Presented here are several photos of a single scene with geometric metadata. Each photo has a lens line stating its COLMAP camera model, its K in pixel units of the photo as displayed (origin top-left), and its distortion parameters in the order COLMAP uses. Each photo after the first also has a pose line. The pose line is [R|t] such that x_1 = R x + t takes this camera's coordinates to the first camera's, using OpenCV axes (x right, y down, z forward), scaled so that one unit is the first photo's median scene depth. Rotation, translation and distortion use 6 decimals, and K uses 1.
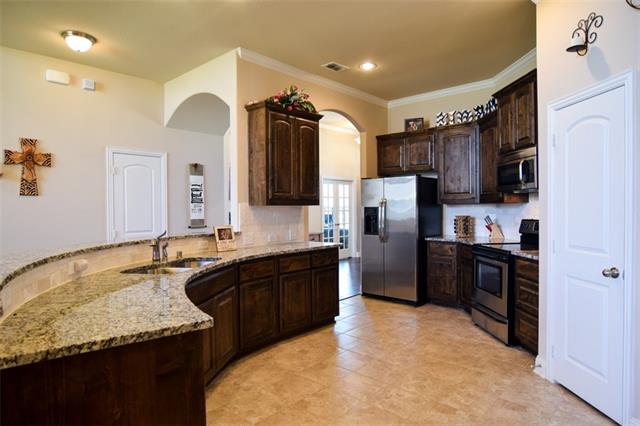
lens RADIAL K [[380.9, 0, 319.7], [0, 380.9, 214.0], [0, 0, 1]] dist [-0.018712, 0.002601]
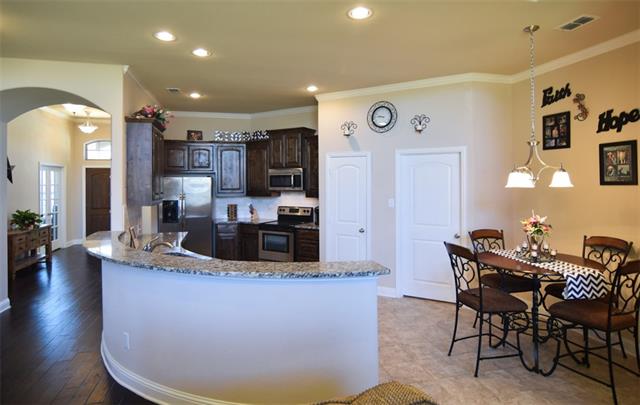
lens RADIAL K [[368.7, 0, 312.5], [0, 368.7, 179.2], [0, 0, 1]] dist [-0.033296, 0.005306]
pose [[0.555269, 0.010328, 0.831607, -0.731085], [0.012530, 0.999705, -0.020782, -0.069281], [-0.831577, 0.021960, 0.554976, -0.039890]]
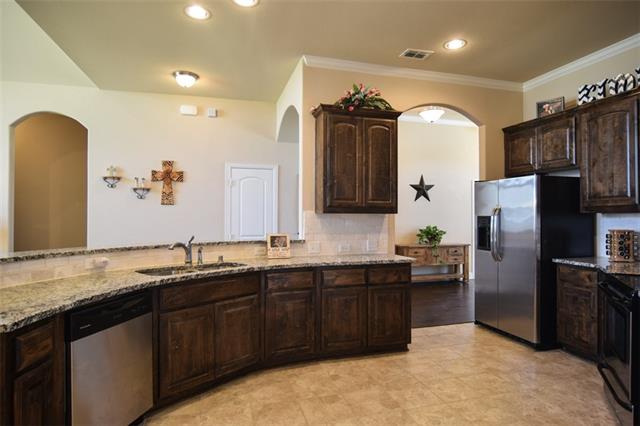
lens RADIAL K [[363.6, 0, 318.3], [0, 363.6, 214.0], [0, 0, 1]] dist [-0.019655, 0.007328]
pose [[0.853895, 0.005918, -0.520412, 0.292620], [-0.016712, 0.999731, -0.016054, -0.005558], [0.520177, 0.022405, 0.853764, 0.194678]]
